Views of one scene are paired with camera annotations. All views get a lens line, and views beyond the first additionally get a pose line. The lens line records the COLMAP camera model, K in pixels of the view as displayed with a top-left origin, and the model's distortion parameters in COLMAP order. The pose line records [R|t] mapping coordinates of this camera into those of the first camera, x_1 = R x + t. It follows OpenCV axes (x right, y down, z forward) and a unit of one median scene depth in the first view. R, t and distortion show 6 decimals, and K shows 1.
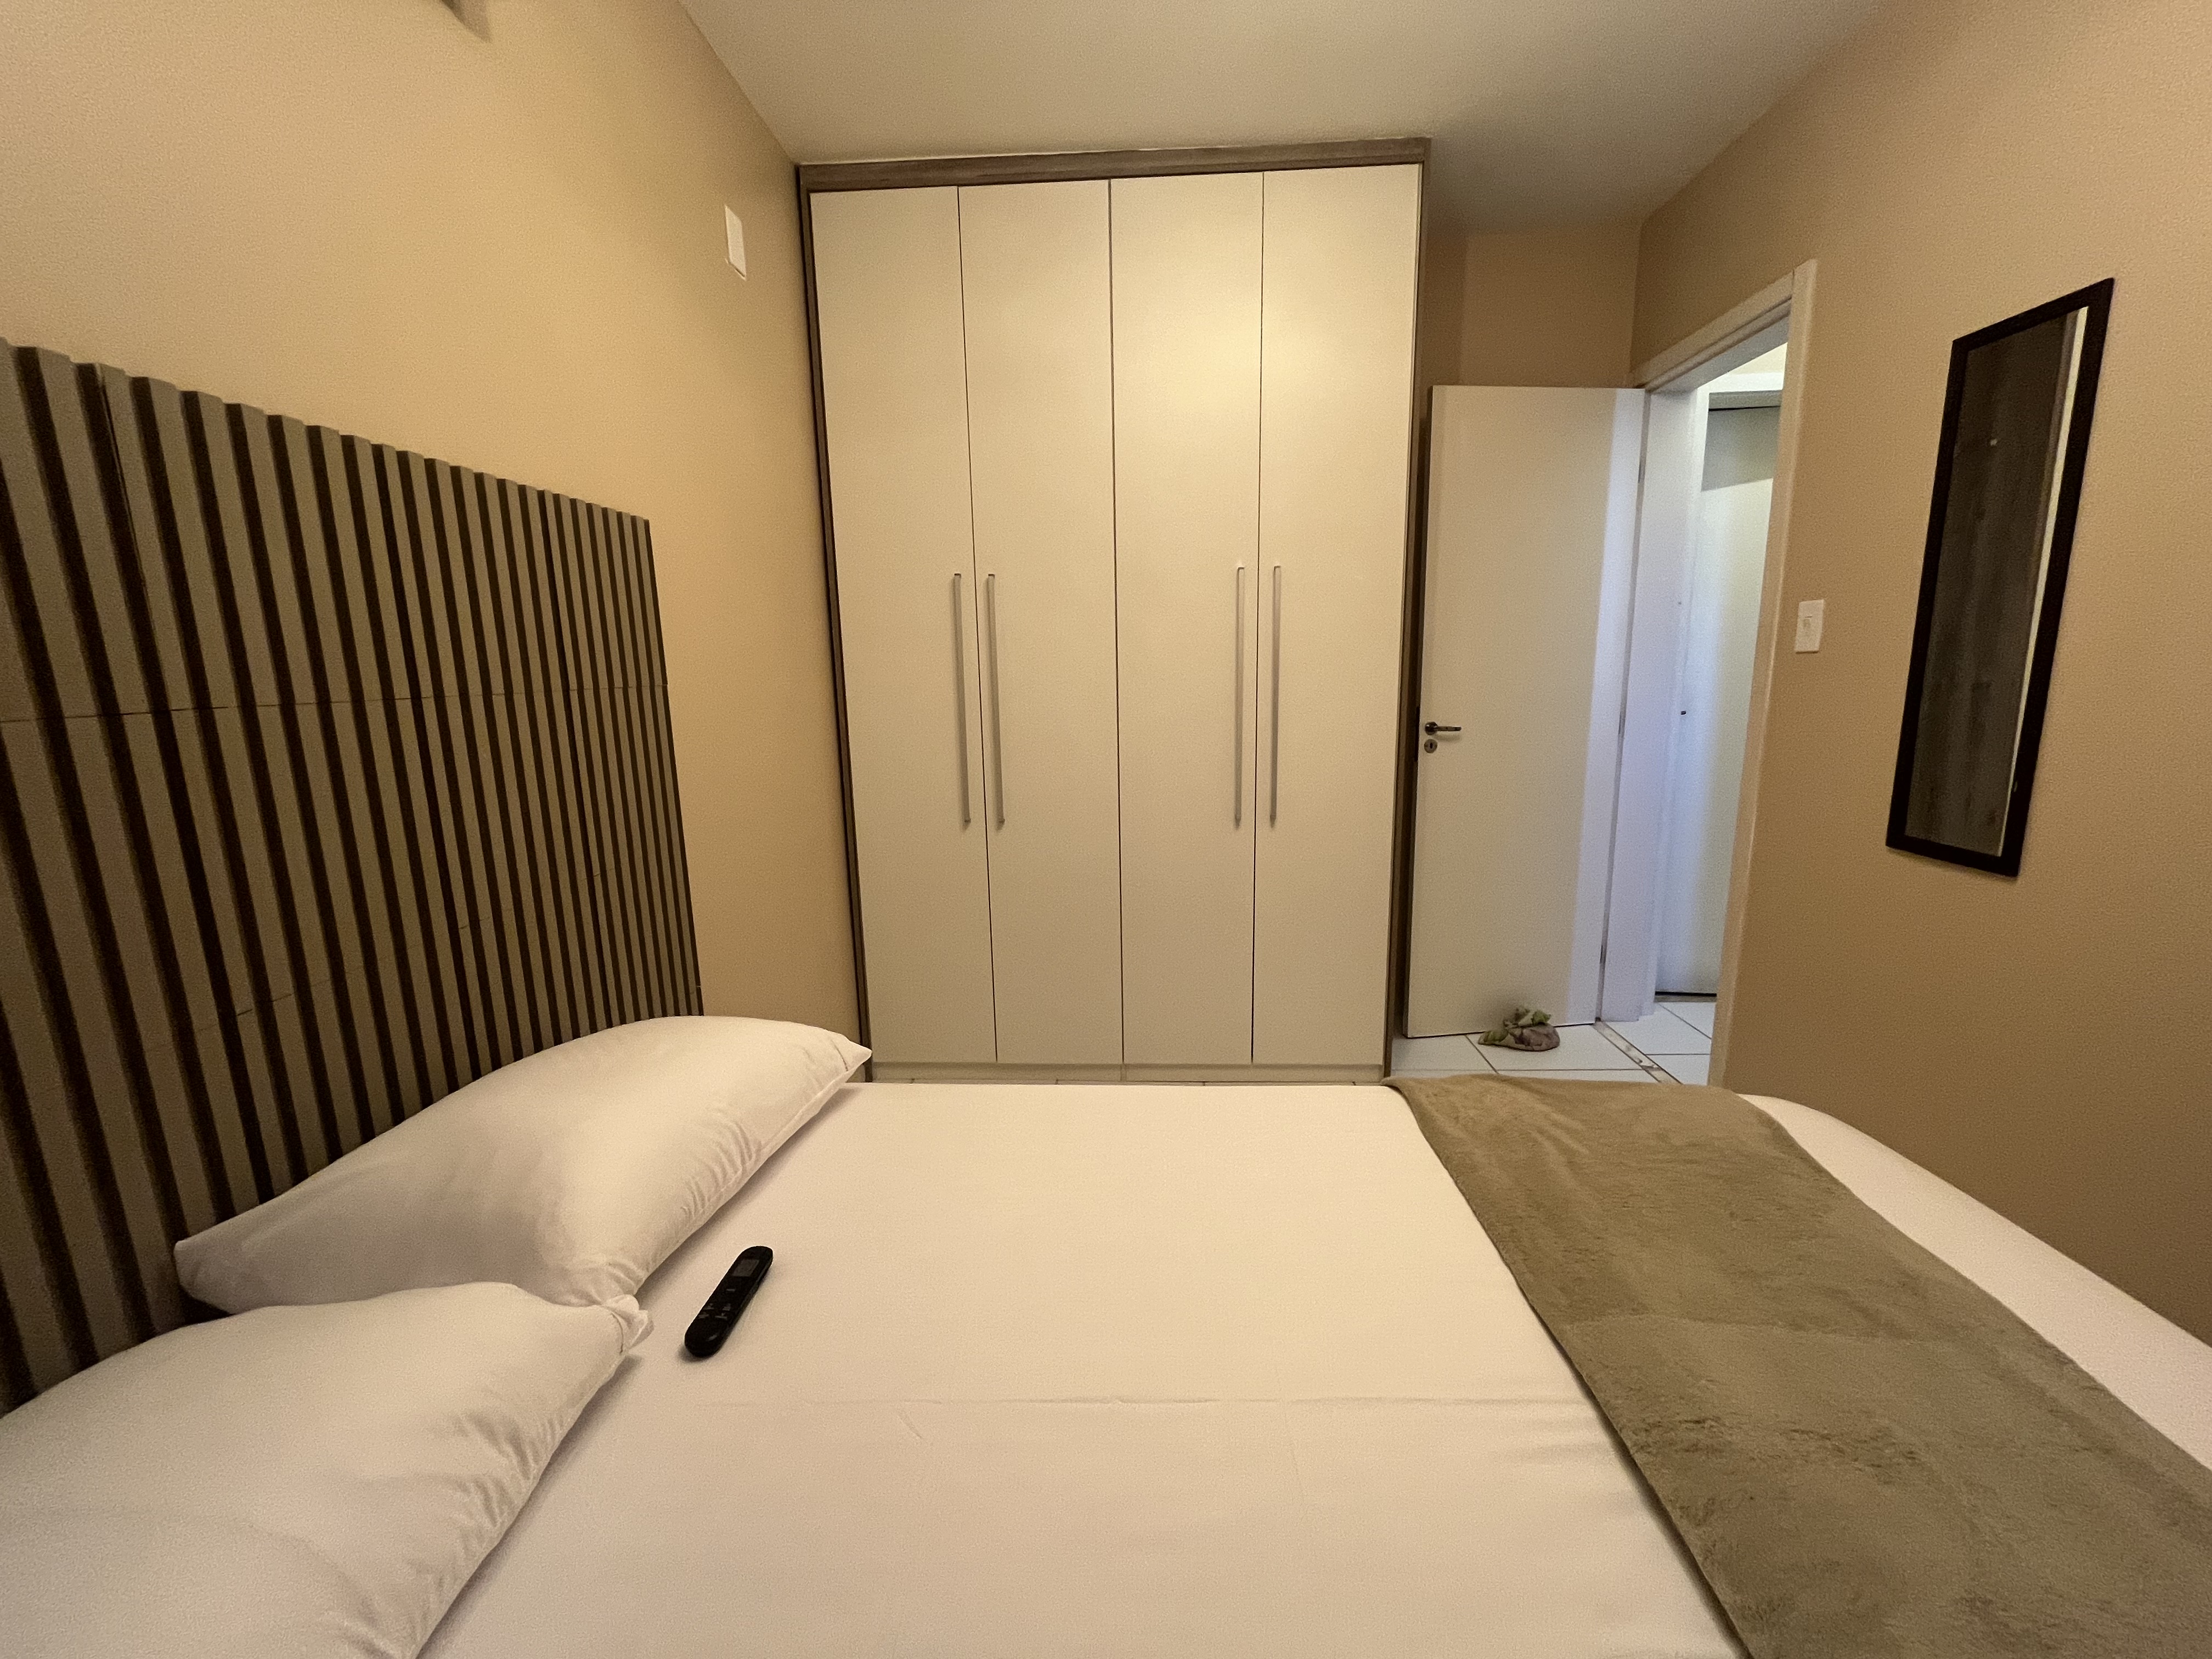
lens RADIAL K [[897.9, 0, 1107.2], [0, 897.9, 831.1], [0, 0, 1]] dist [0.000555, -0.001366]
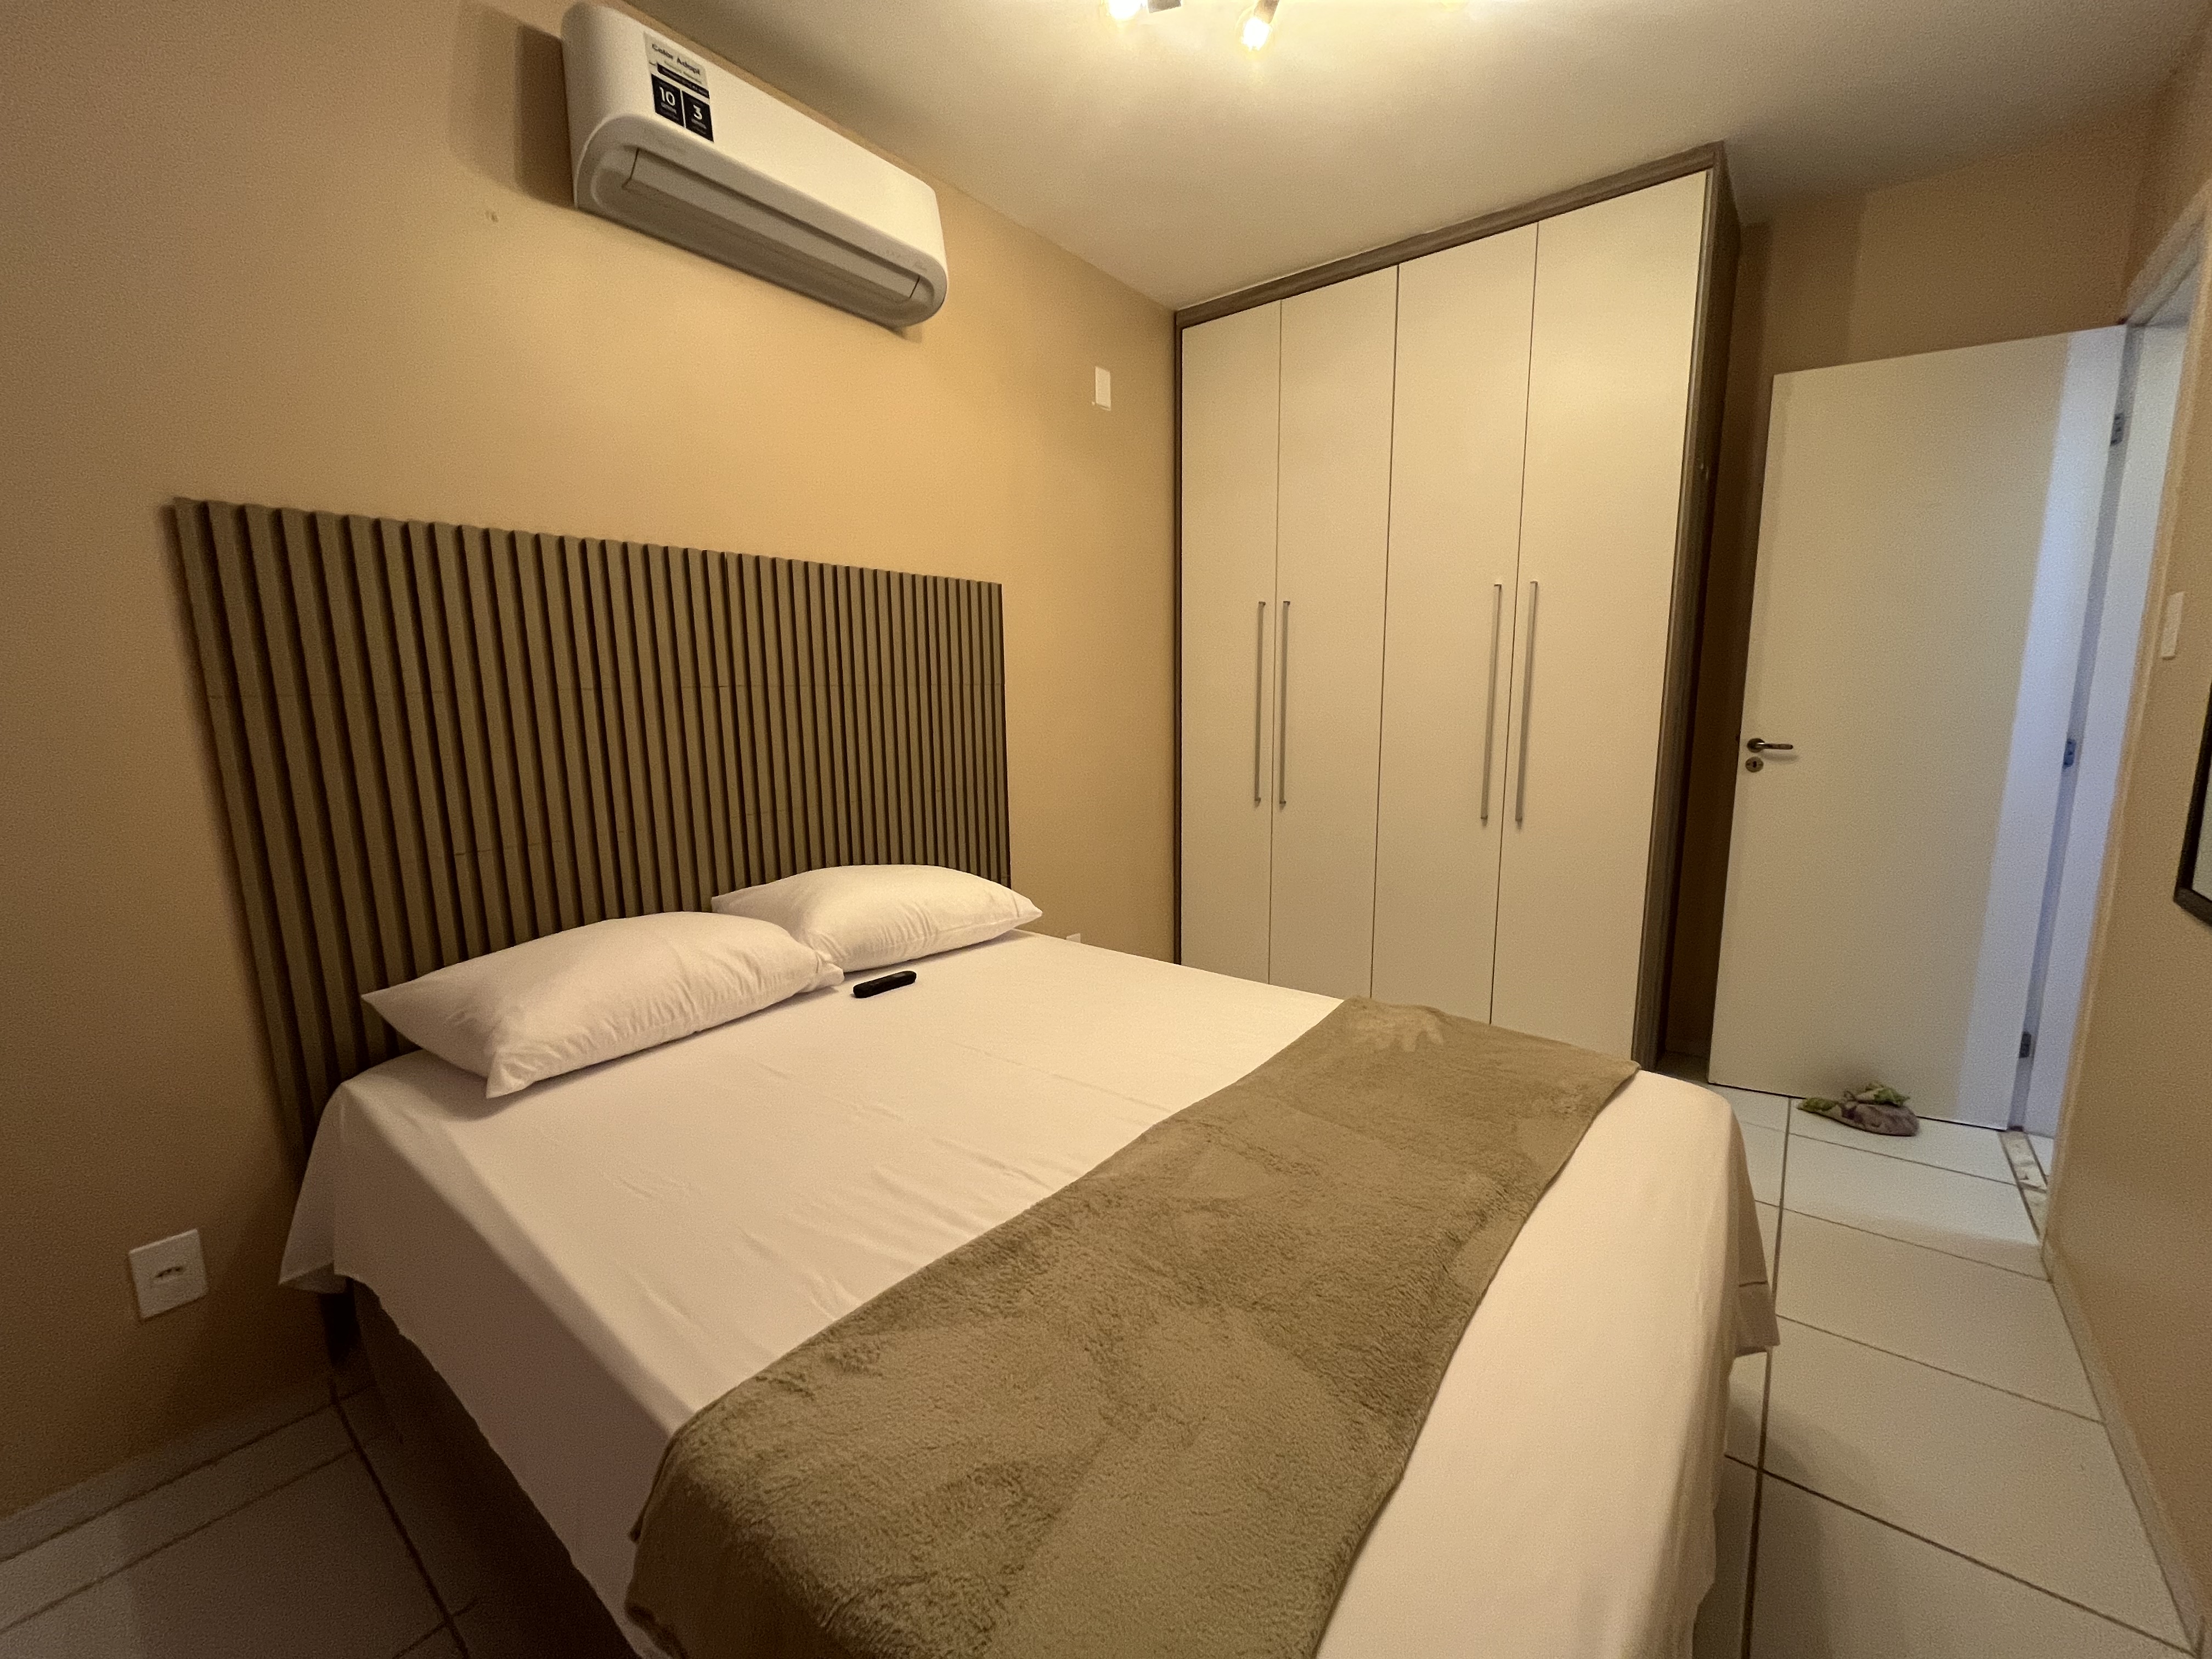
lens RADIAL K [[897.9, 0, 1100.0], [0, 897.9, 829.9], [0, 0, 1]] dist [0.000555, -0.001366]
pose [[0.810327, 0.101385, -0.577141, 0.393487], [-0.112121, 0.993547, 0.017112, 0.033324], [0.575152, 0.050843, 0.816465, -0.135542]]
